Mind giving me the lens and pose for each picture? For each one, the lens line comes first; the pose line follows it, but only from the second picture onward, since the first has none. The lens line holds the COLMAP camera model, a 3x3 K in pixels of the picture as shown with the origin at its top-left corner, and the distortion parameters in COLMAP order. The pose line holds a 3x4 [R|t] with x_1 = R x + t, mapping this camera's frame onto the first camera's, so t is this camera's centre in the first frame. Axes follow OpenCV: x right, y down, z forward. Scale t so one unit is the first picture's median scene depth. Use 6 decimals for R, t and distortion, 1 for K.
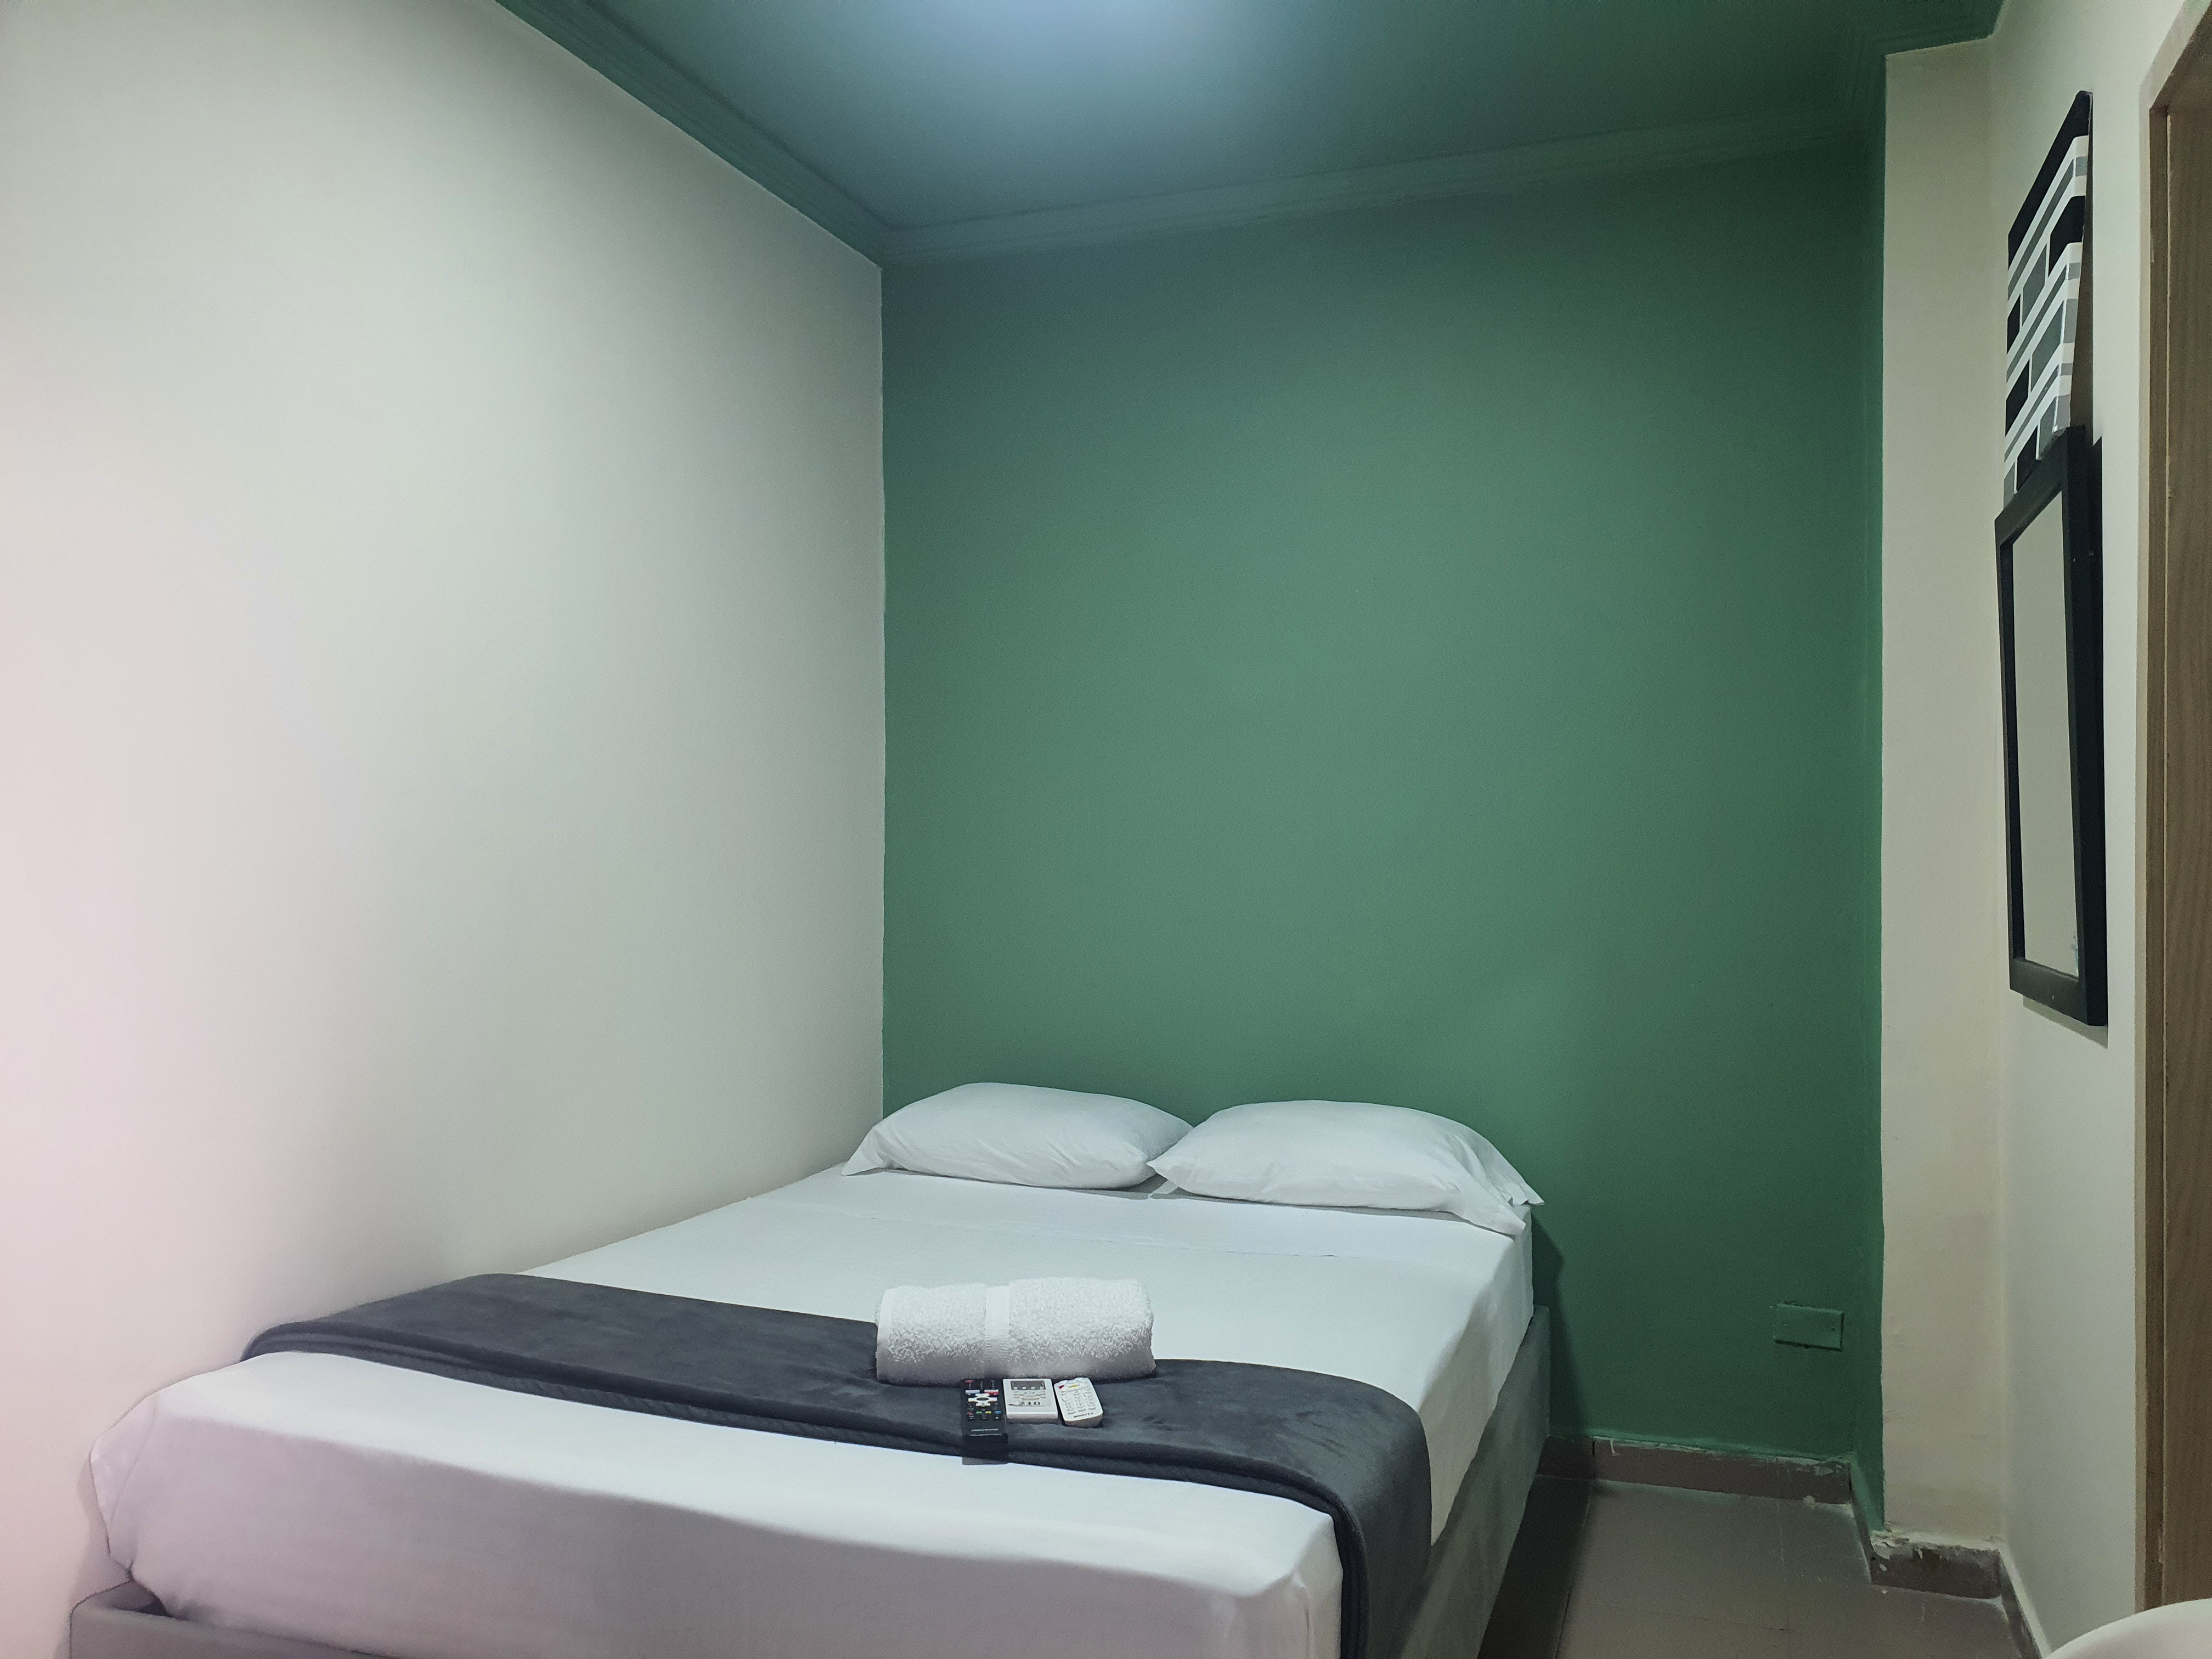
lens RADIAL K [[1734.3, 0, 1098.5], [0, 1734.3, 822.4], [0, 0, 1]] dist [-0.008895, 0.056983]
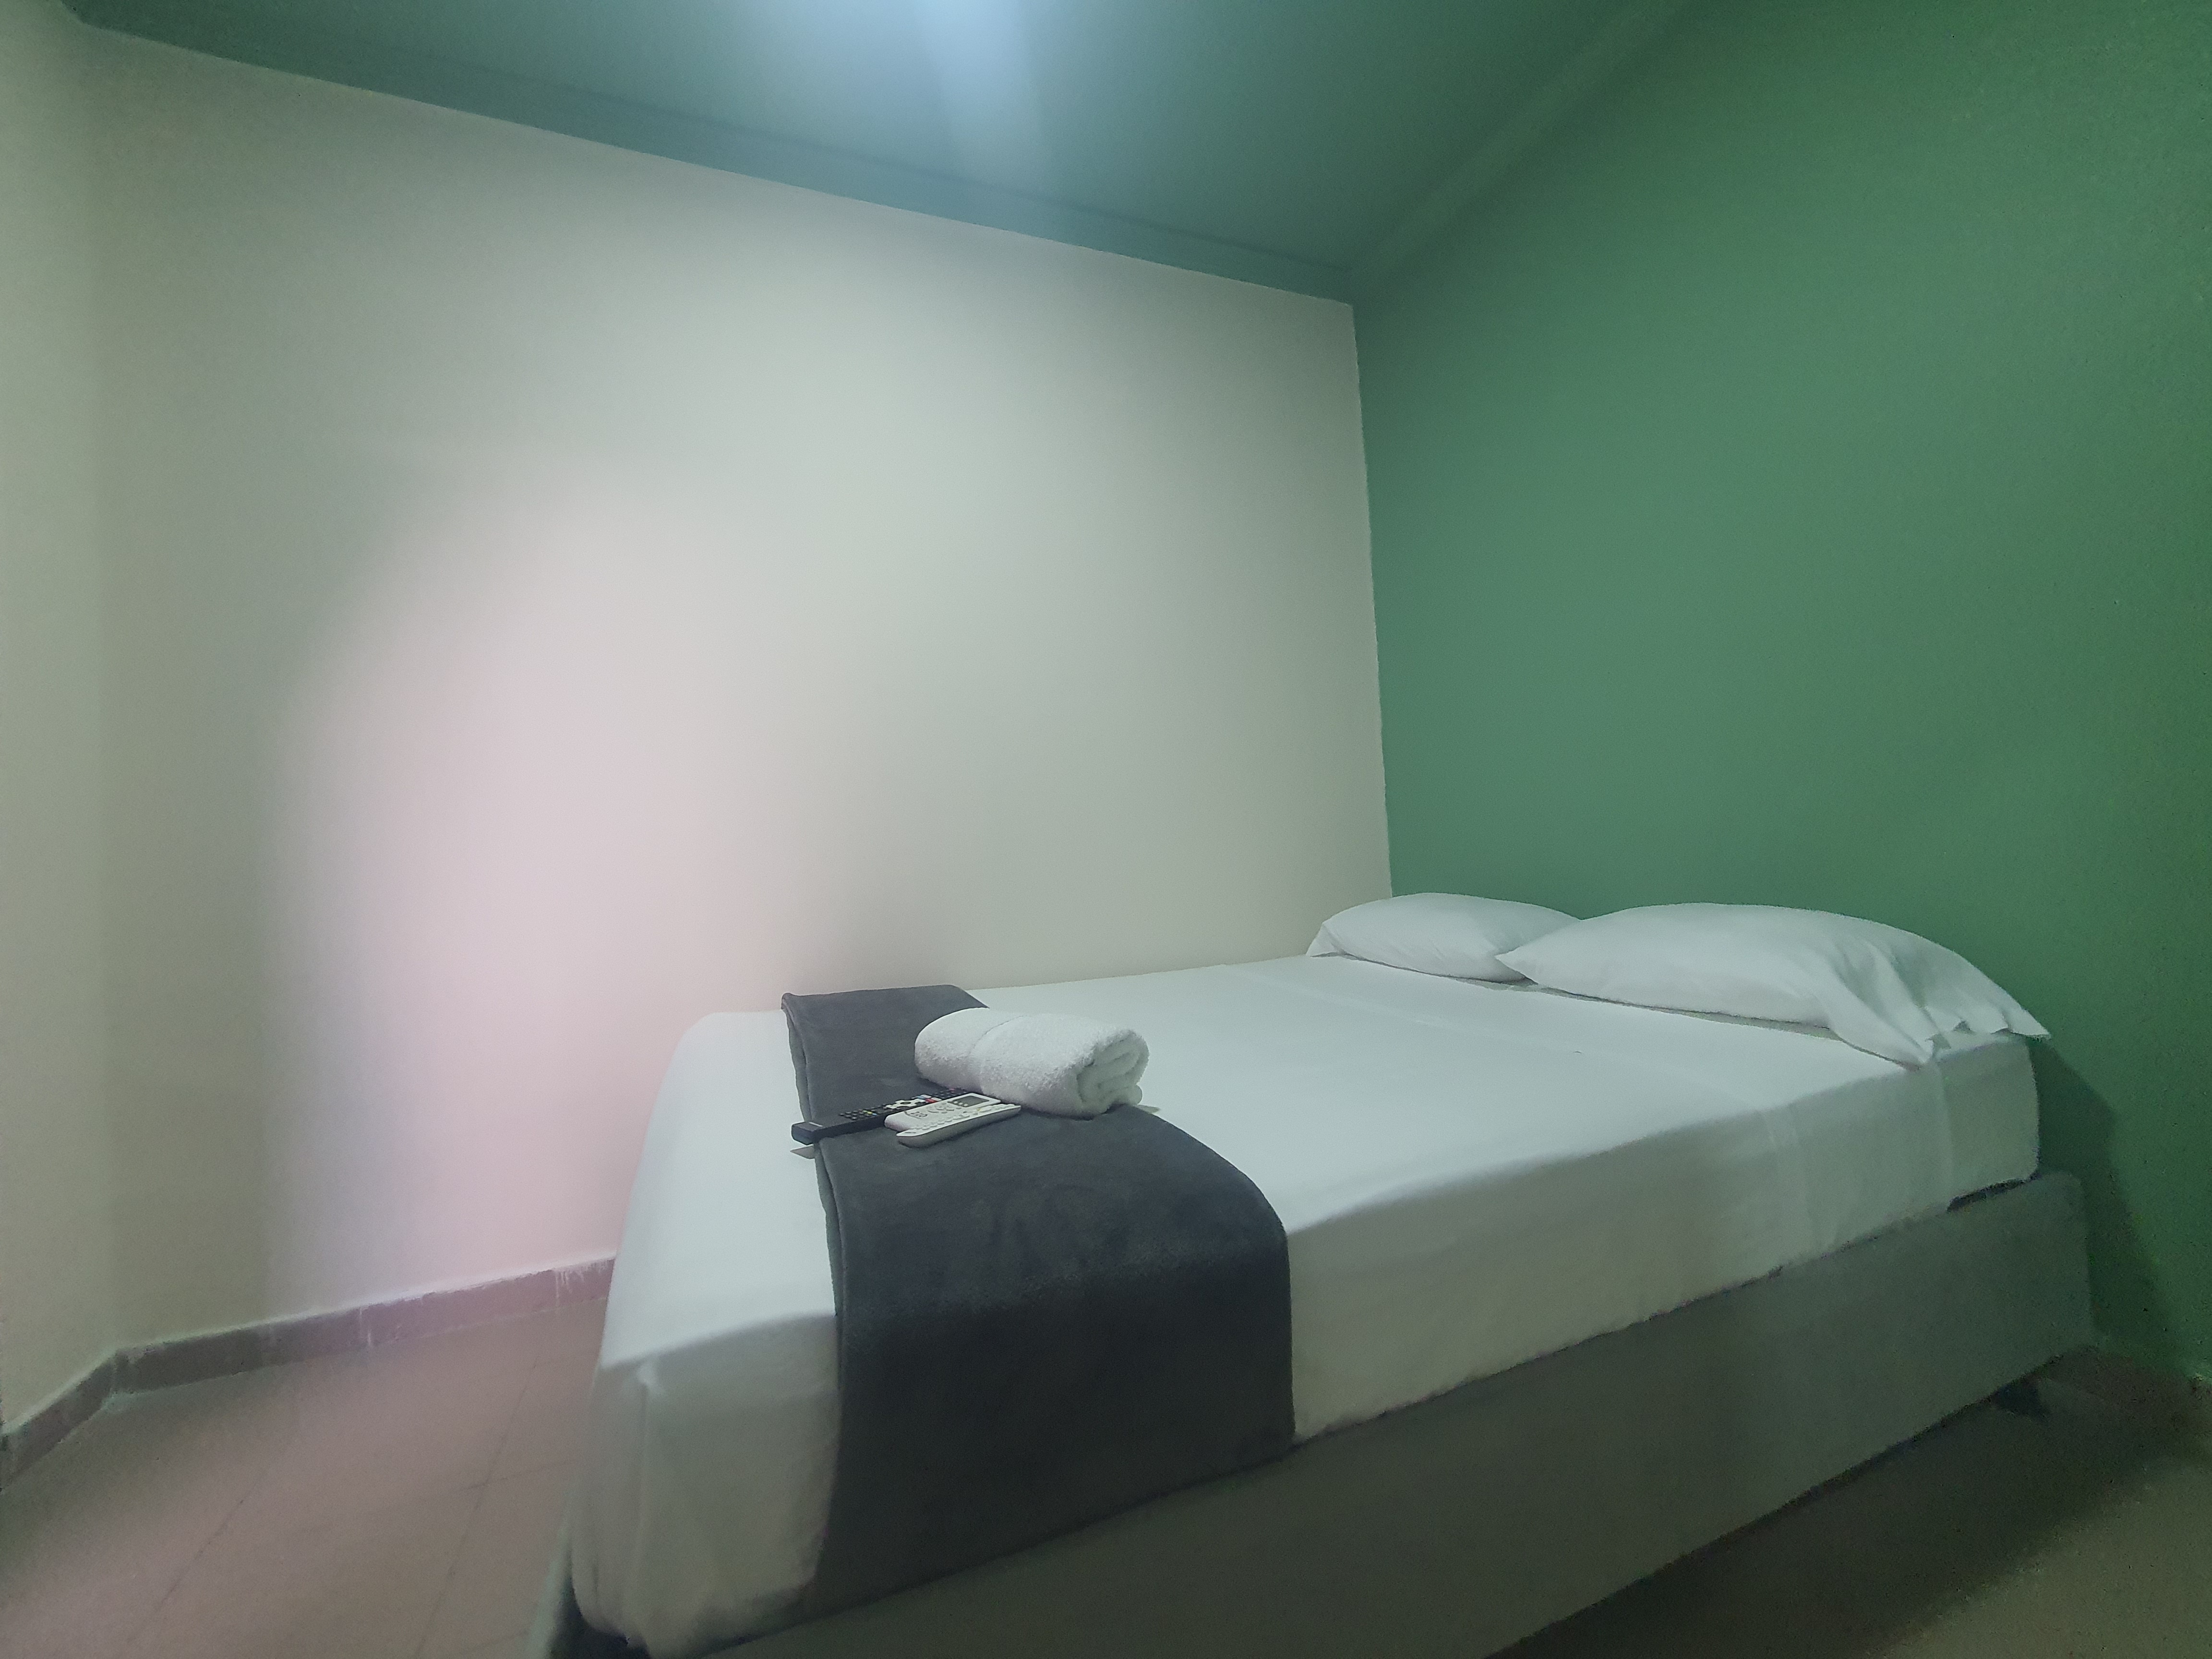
lens RADIAL K [[880.0, 0, 1084.1], [0, 880.0, 817.7], [0, 0, 1]] dist [-0.001601, -0.000852]
pose [[0.663584, -0.066006, -0.745184, 0.355762], [0.069458, 0.997233, -0.026480, 0.137839], [0.744870, -0.034187, 0.666333, 0.571315]]
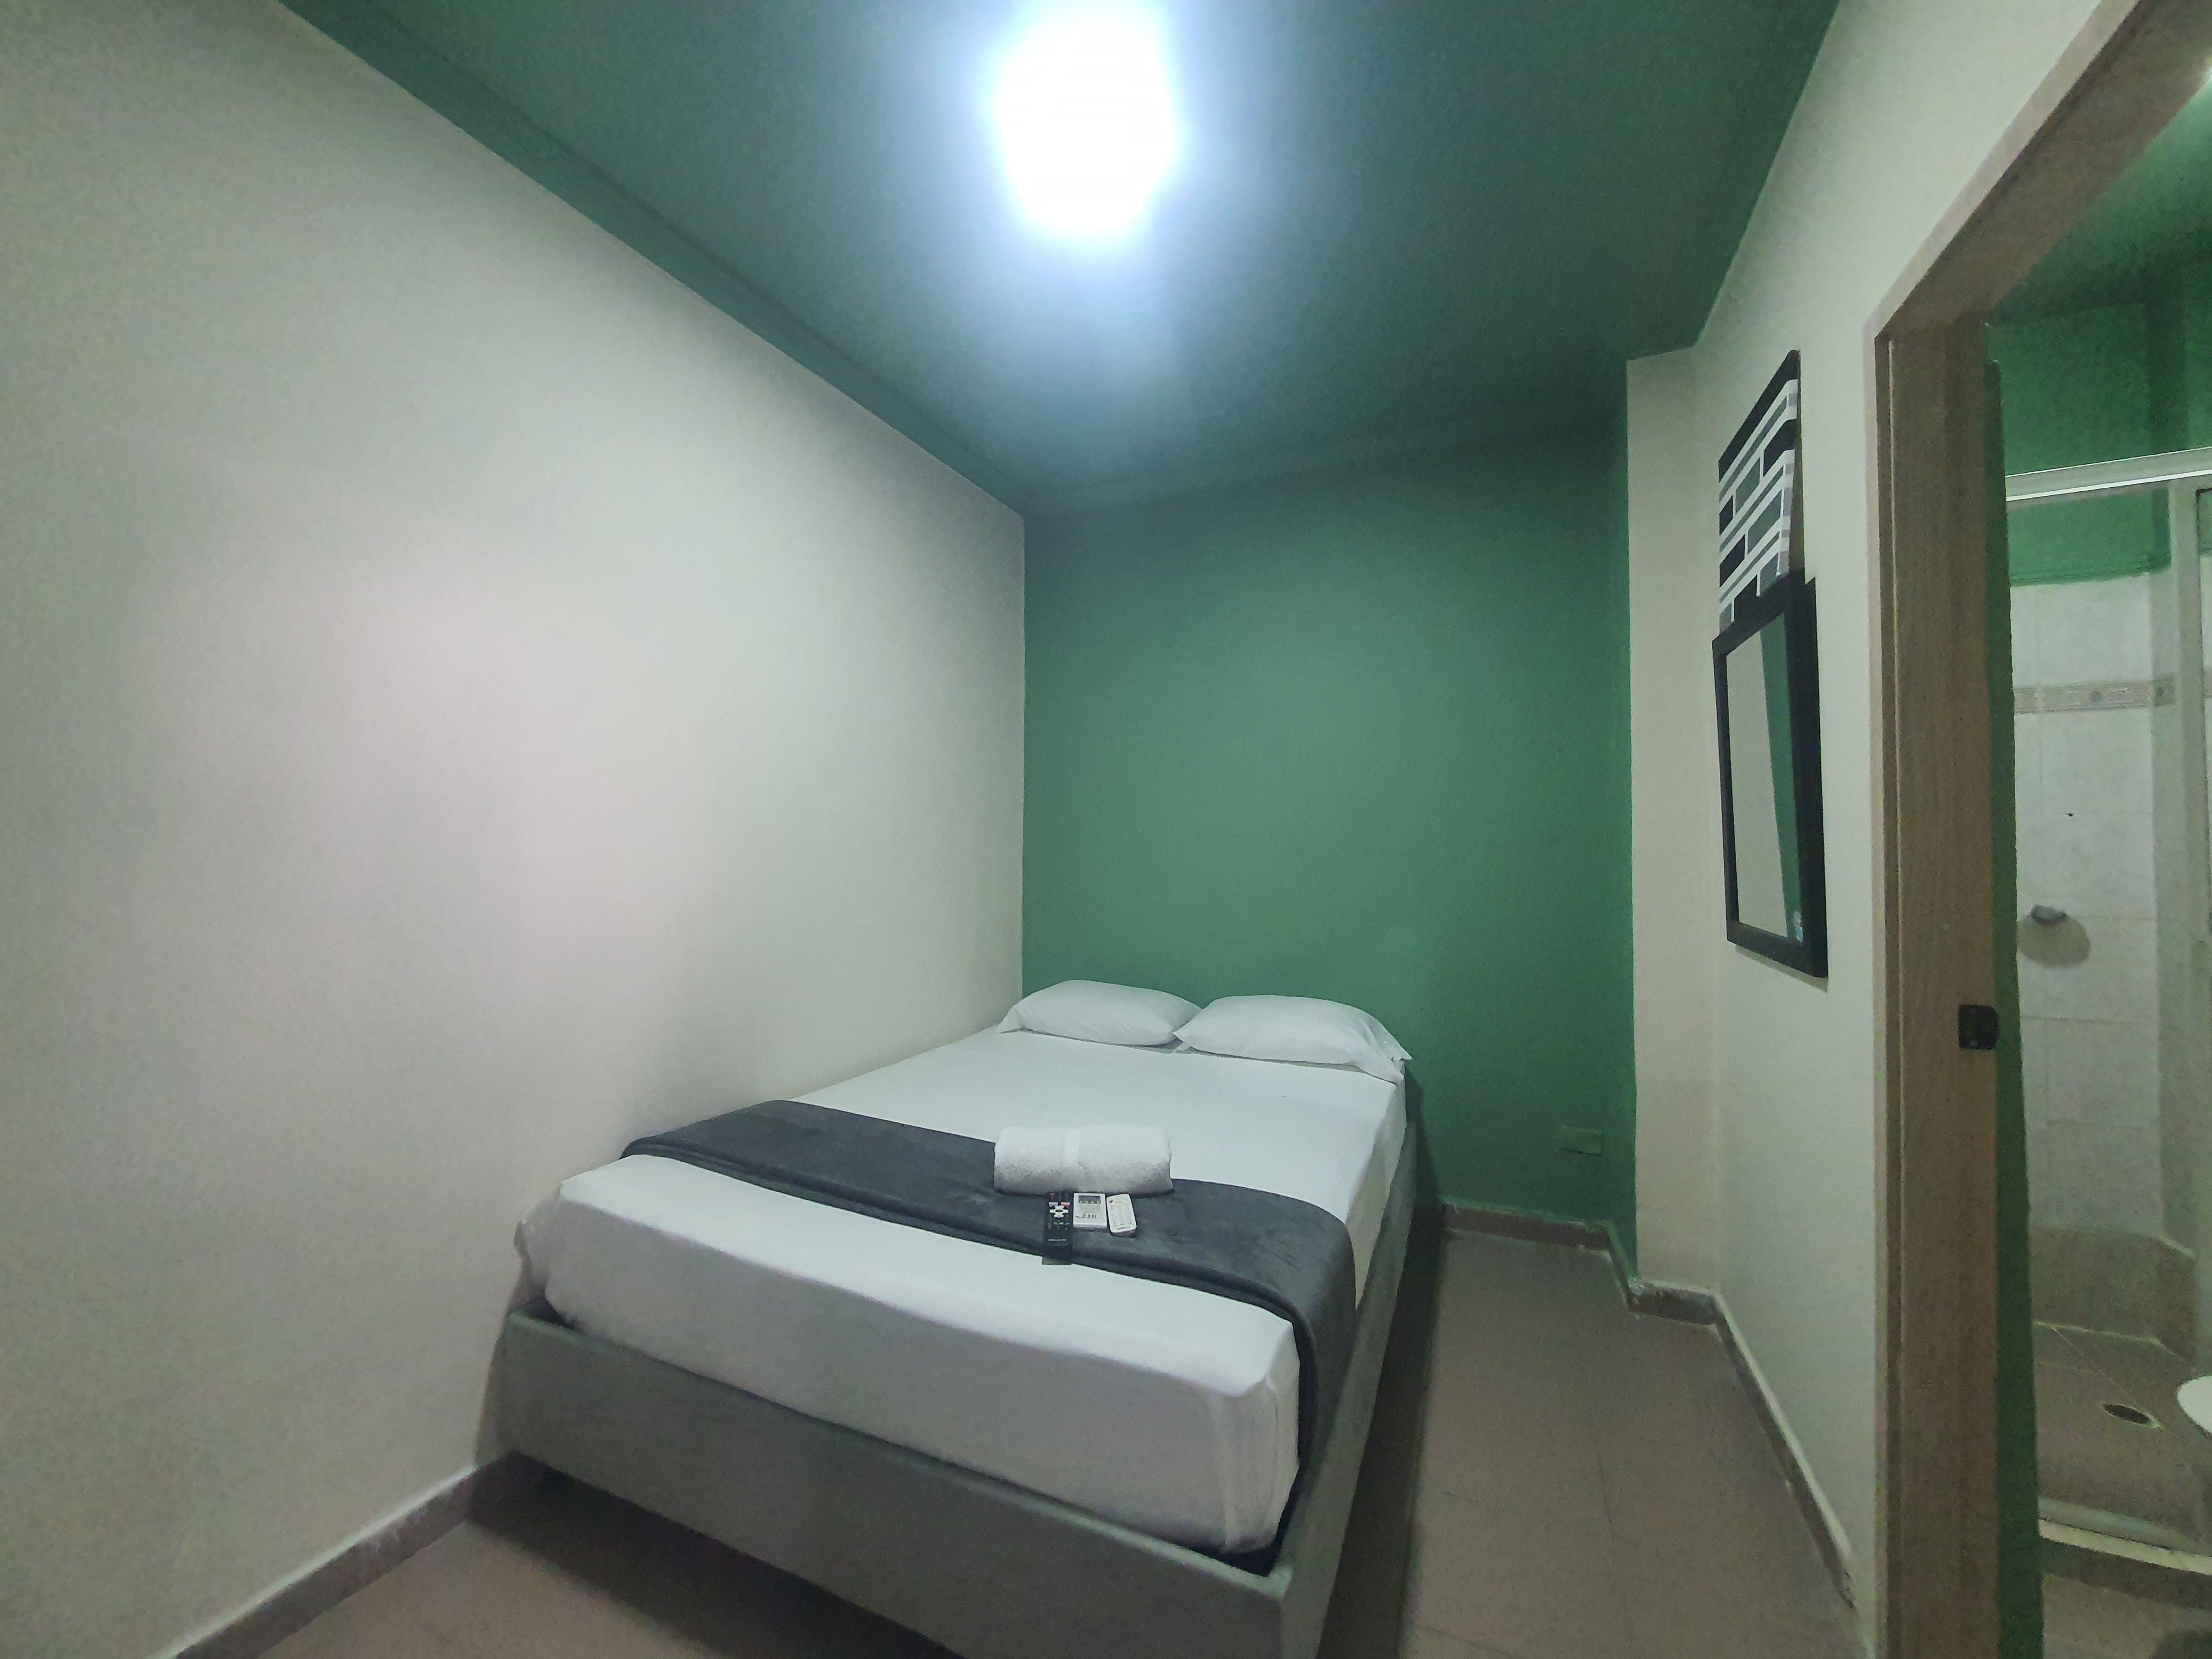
lens RADIAL K [[873.2, 0, 1076.2], [0, 873.2, 815.3], [0, 0, 1]] dist [-0.002438, -0.000257]
pose [[0.995876, -0.000329, -0.090728, 0.015083], [-0.000392, 0.999968, -0.007937, -0.010738], [0.090728, 0.007940, 0.995844, 0.179822]]
